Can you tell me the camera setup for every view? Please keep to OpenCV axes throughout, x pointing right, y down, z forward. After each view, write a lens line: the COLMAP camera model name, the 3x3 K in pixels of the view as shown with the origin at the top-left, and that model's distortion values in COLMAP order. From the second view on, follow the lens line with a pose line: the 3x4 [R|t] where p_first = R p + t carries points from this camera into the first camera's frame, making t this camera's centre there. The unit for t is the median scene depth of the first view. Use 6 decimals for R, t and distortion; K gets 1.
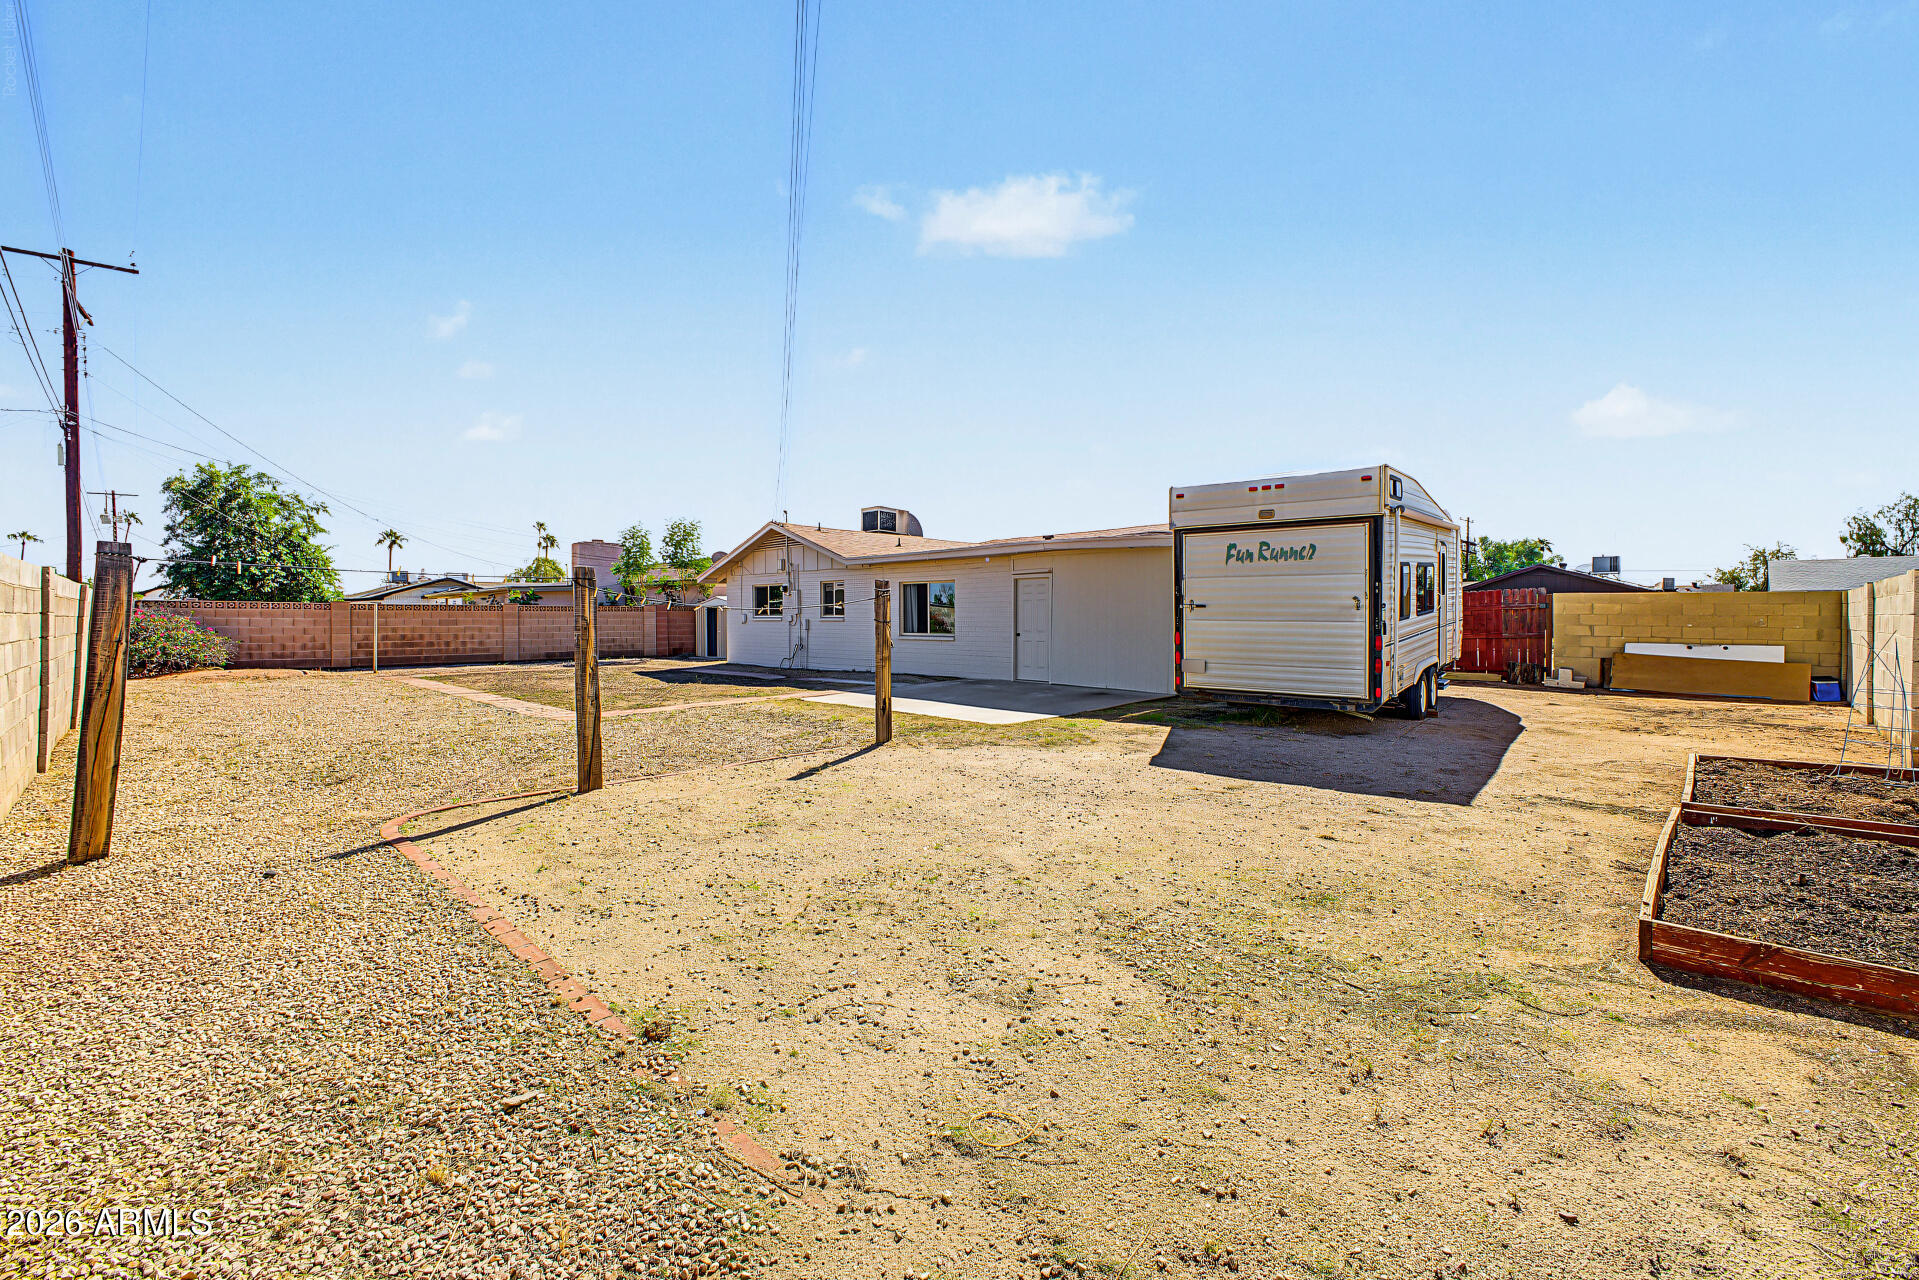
lens RADIAL K [[763.8, 0, 953.9], [0, 763.8, 629.1], [0, 0, 1]] dist [0.003055, 0.000217]
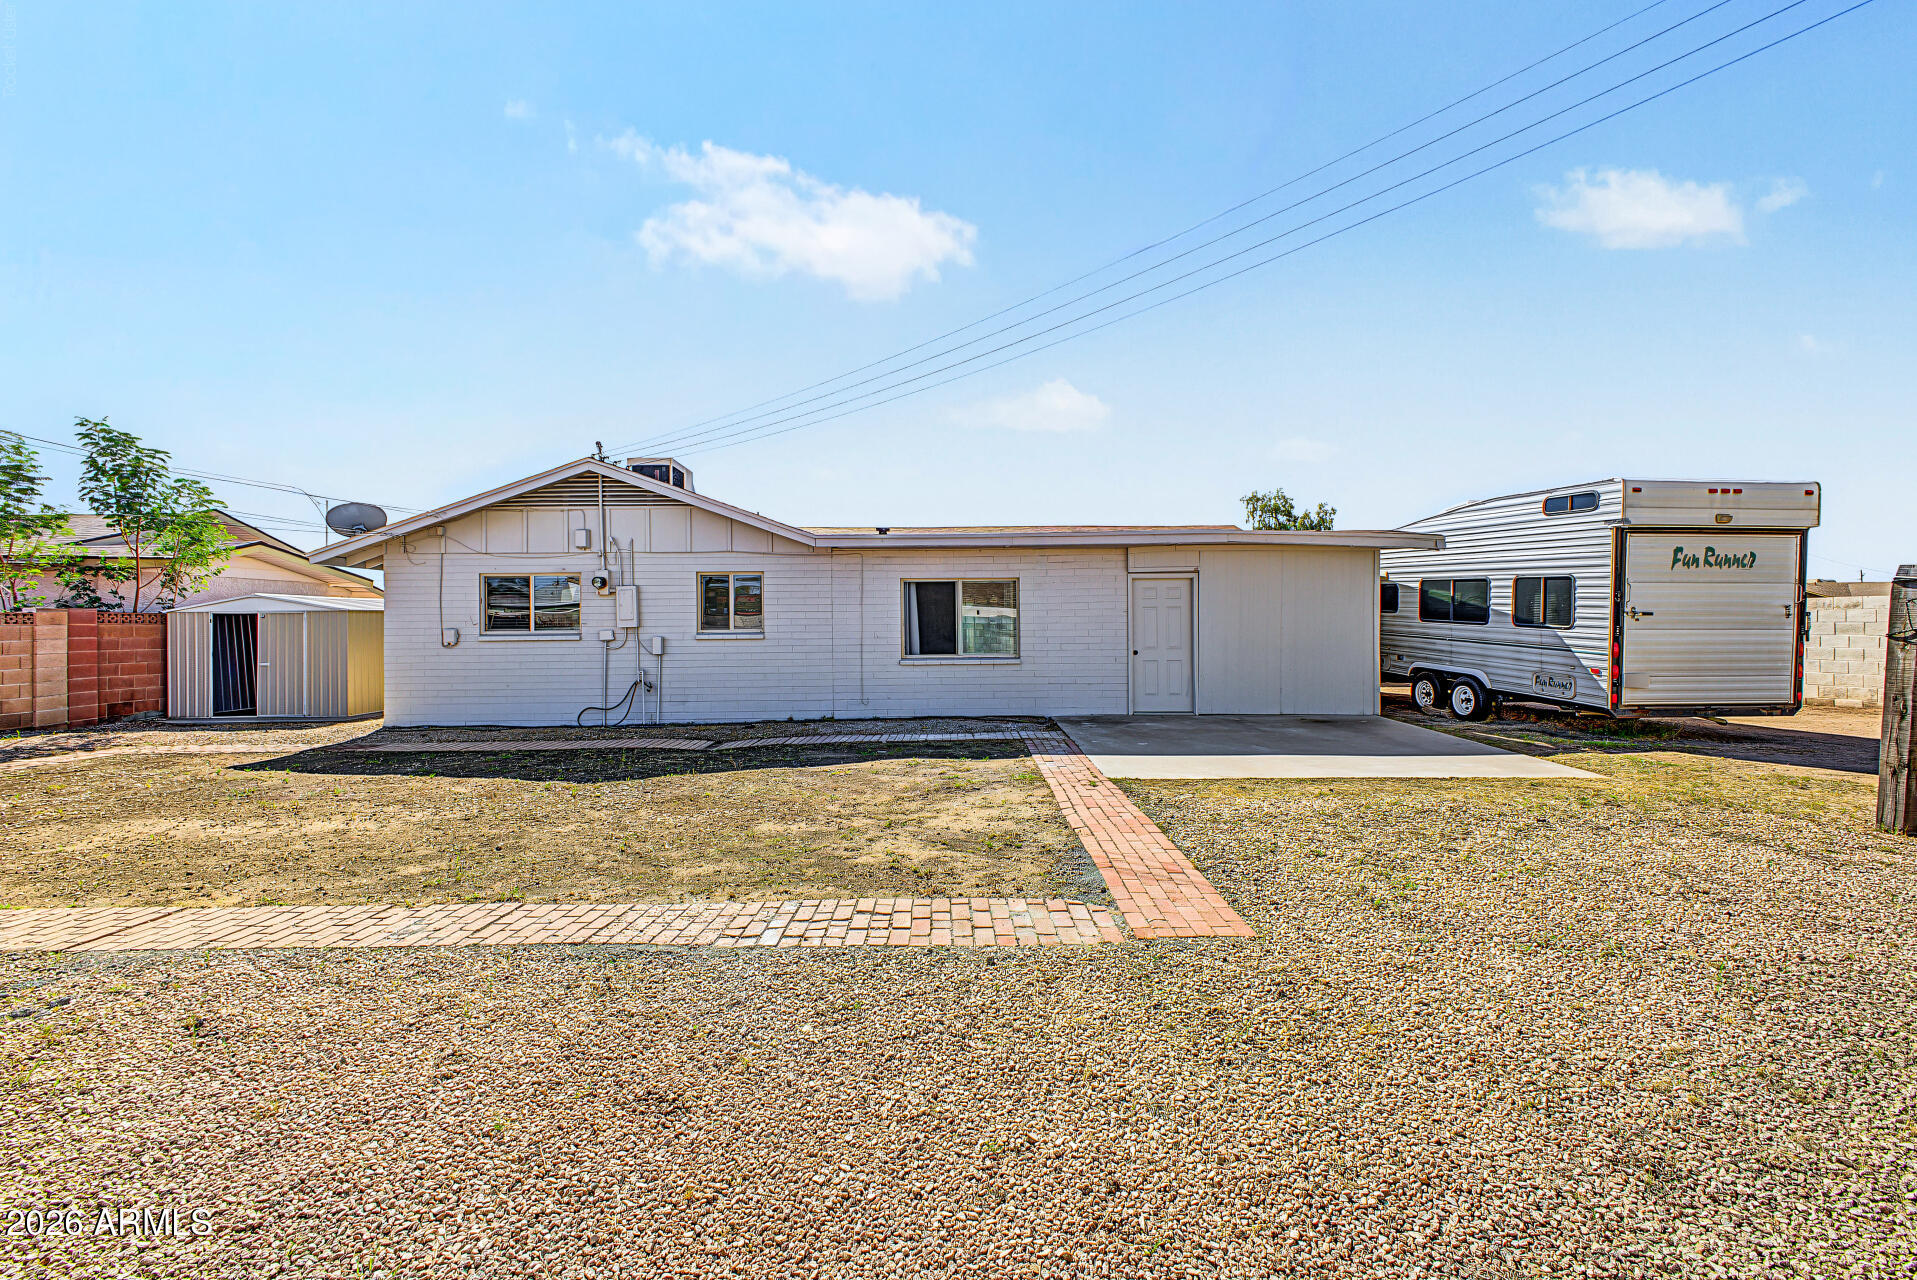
lens RADIAL K [[763.0, 0, 952.9], [0, 763.0, 629.1], [0, 0, 1]] dist [0.003055, 0.000217]
pose [[0.724024, -0.003538, 0.689766, -0.885690], [0.017352, 0.999764, -0.013086, -0.014377], [-0.689557, 0.021443, 0.723914, 0.901349]]
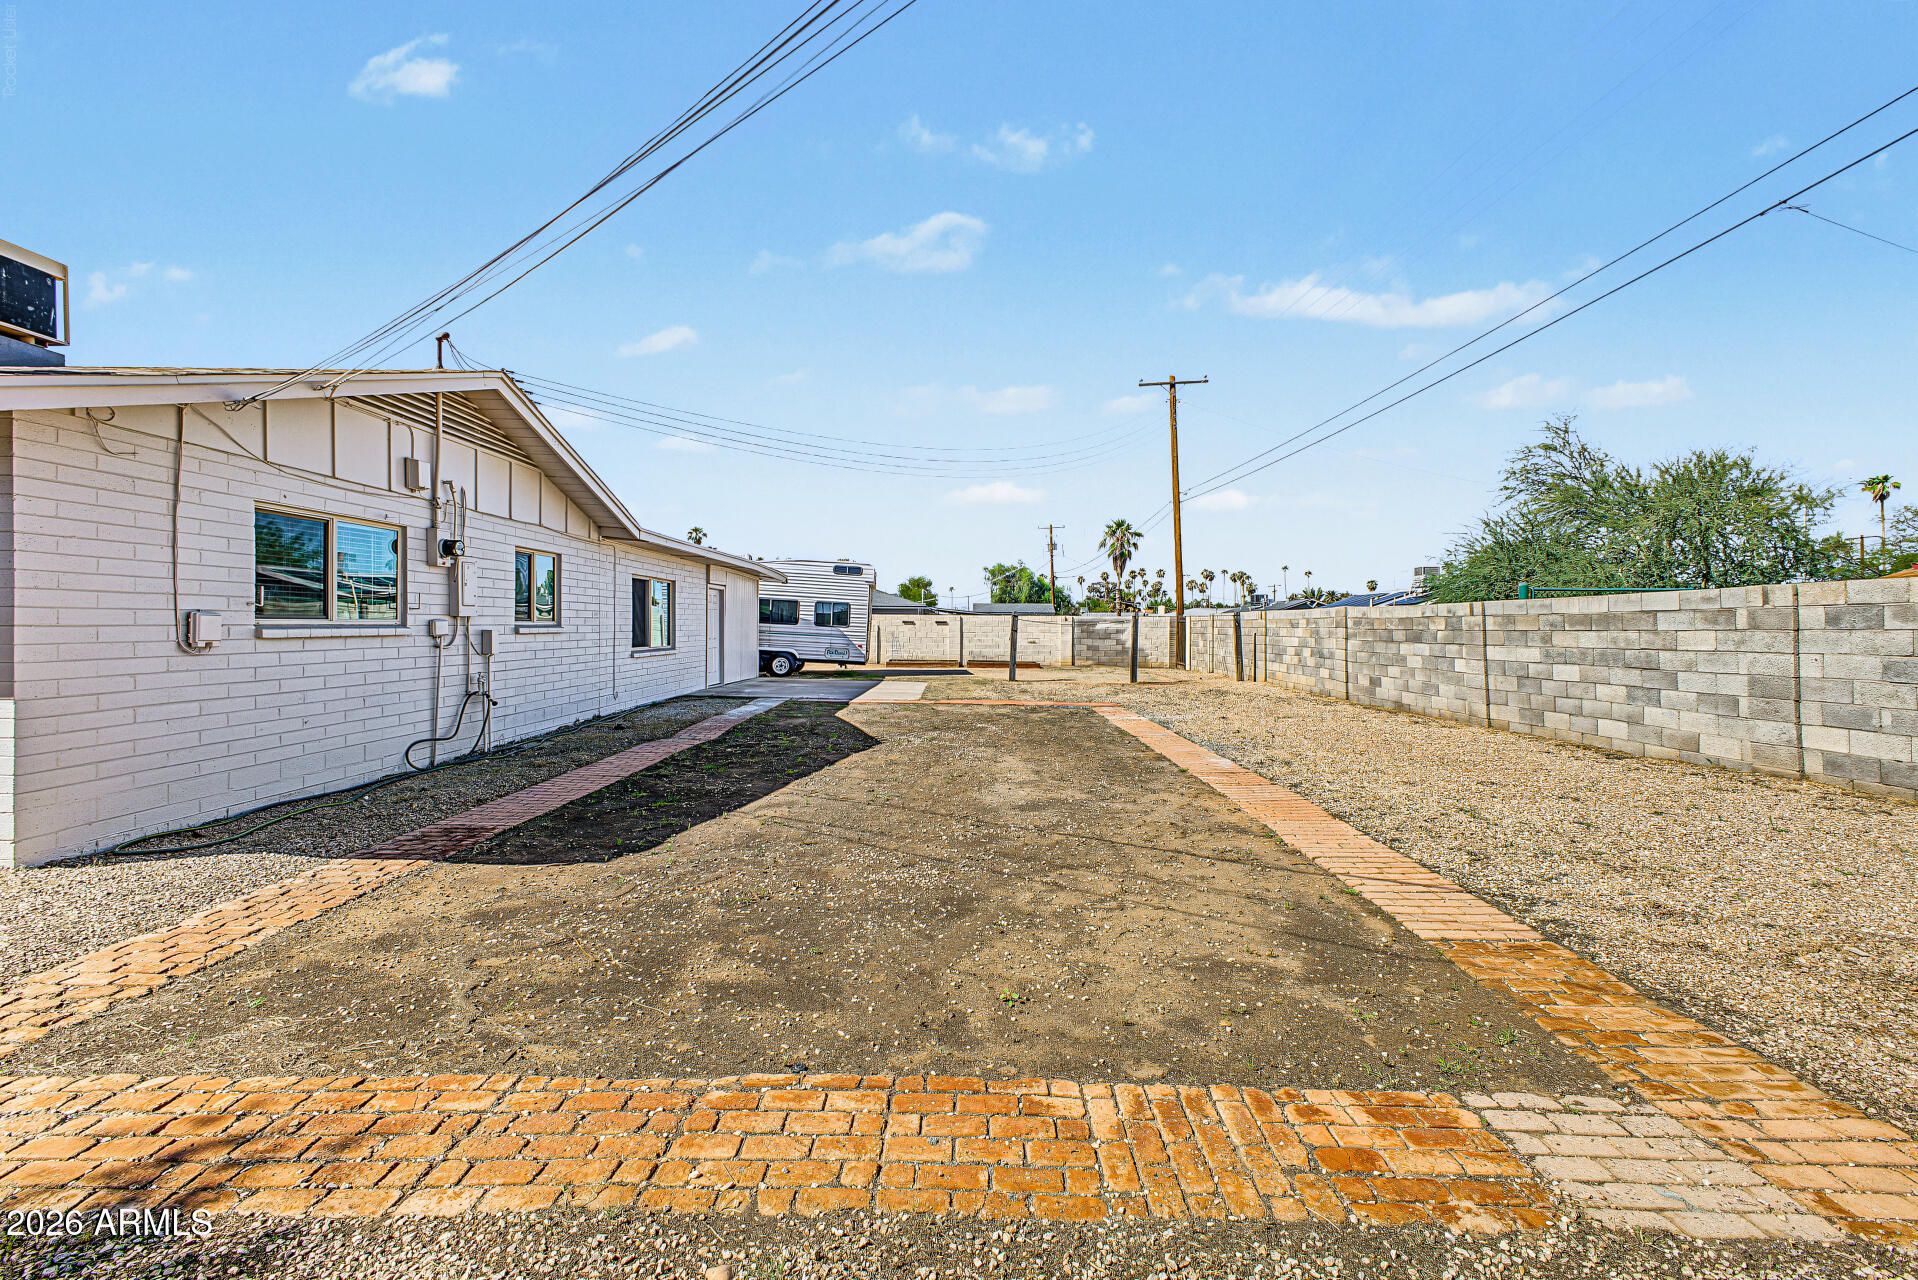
lens RADIAL K [[763.4, 0, 953.4], [0, 763.4, 629.1], [0, 0, 1]] dist [0.003055, 0.000217]
pose [[-0.679470, -0.004288, 0.733691, -1.391330], [0.007259, 0.999895, 0.012566, -0.034303], [-0.733667, 0.013864, -0.679367, 2.276031]]
